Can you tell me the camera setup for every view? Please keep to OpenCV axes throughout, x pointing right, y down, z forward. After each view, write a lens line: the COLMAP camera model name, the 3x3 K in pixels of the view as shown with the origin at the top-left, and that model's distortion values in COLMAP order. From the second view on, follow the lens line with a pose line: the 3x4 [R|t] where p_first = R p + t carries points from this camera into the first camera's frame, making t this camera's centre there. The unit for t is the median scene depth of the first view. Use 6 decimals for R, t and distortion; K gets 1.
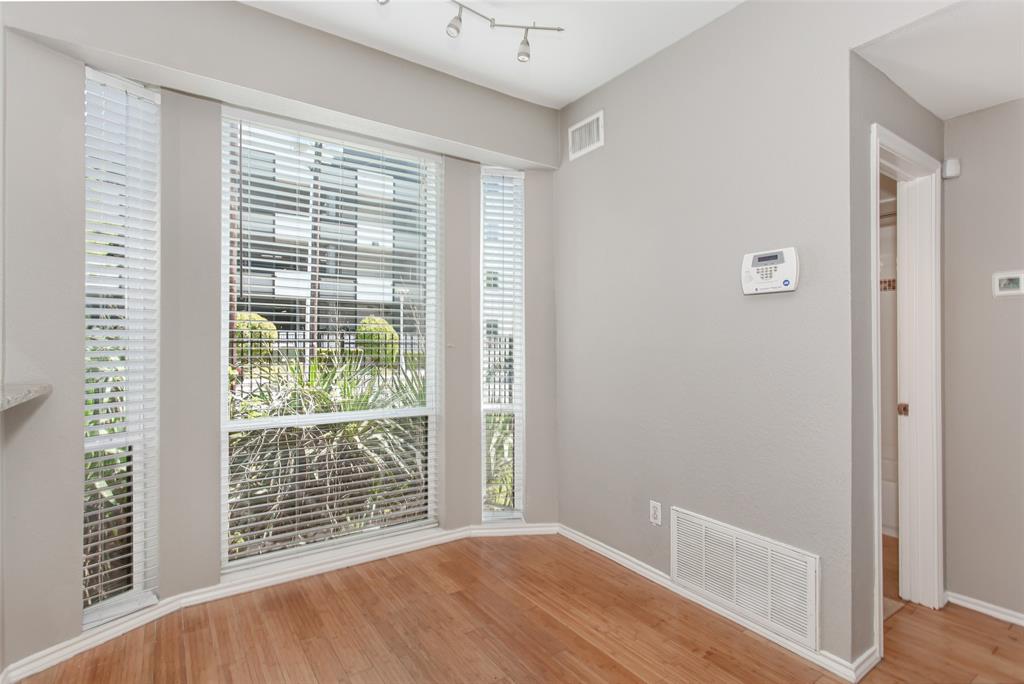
lens RADIAL K [[489.6, 0, 509.7], [0, 489.6, 341.0], [0, 0, 1]] dist [0.000106, 0.000942]
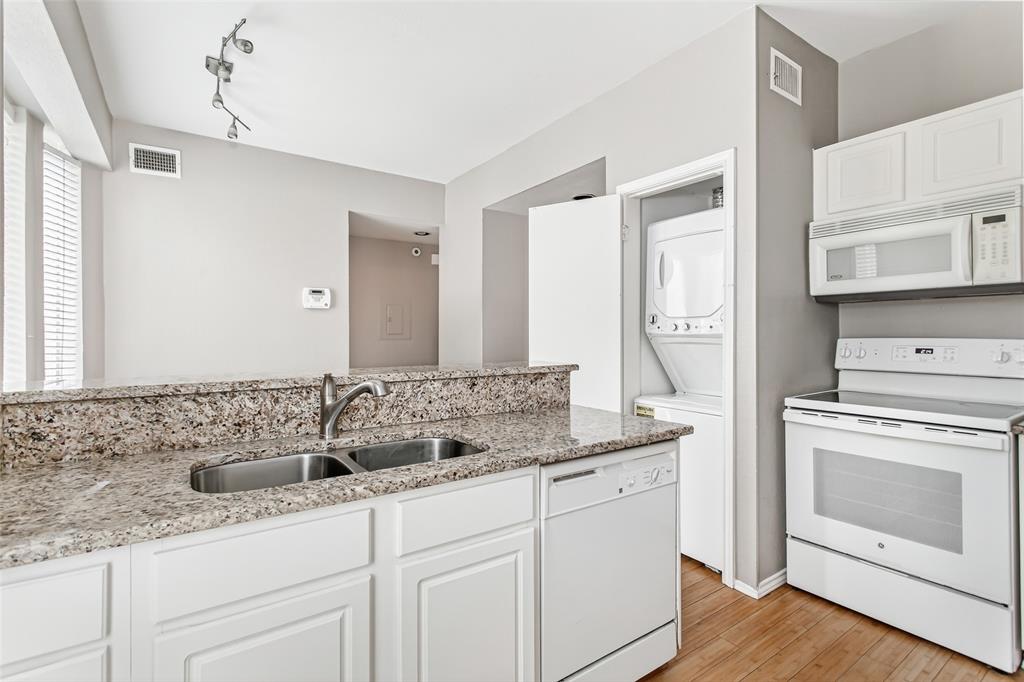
lens RADIAL K [[486.0, 0, 511.8], [0, 486.0, 336.4], [0, 0, 1]] dist [-0.000177, 0.000540]
pose [[-0.004752, -0.002946, 0.999984, -1.075692], [0.002305, 0.999993, 0.002957, 0.009512], [-0.999986, 0.002319, -0.004745, 0.138933]]
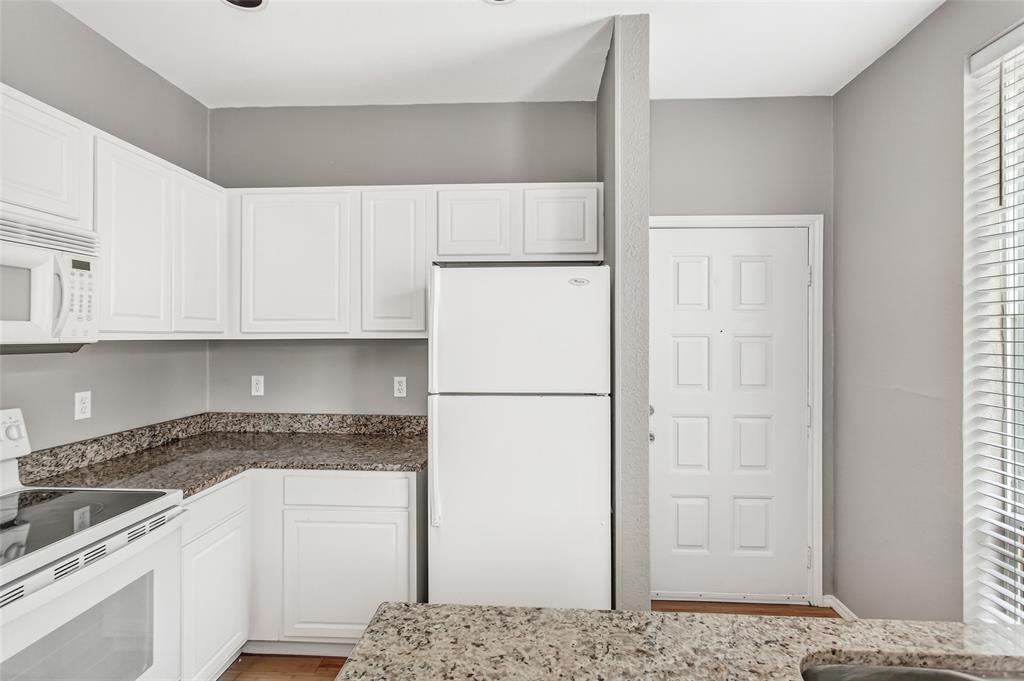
lens RADIAL K [[489.6, 0, 509.7], [0, 489.6, 339.5], [0, 0, 1]] dist [0.000106, 0.000942]
pose [[-0.607924, 0.003411, -0.793988, -0.245828], [0.000375, 0.999992, 0.004009, -0.067306], [0.793995, 0.002139, -0.607921, 0.197012]]
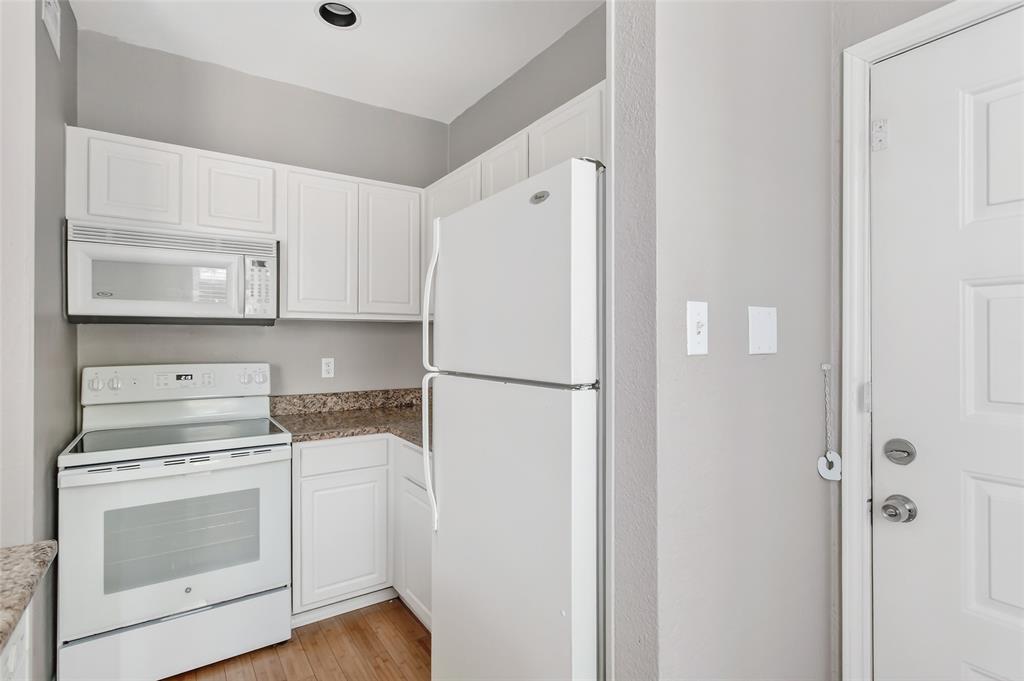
lens RADIAL K [[502.0, 0, 504.4], [0, 502.0, 338.0], [0, 0, 1]] dist [0.002251, 0.001037]
pose [[-0.999859, -0.000271, 0.016806, -0.813551], [-0.000321, 0.999995, -0.002987, -0.025888], [-0.016805, -0.002992, -0.999854, 0.281192]]
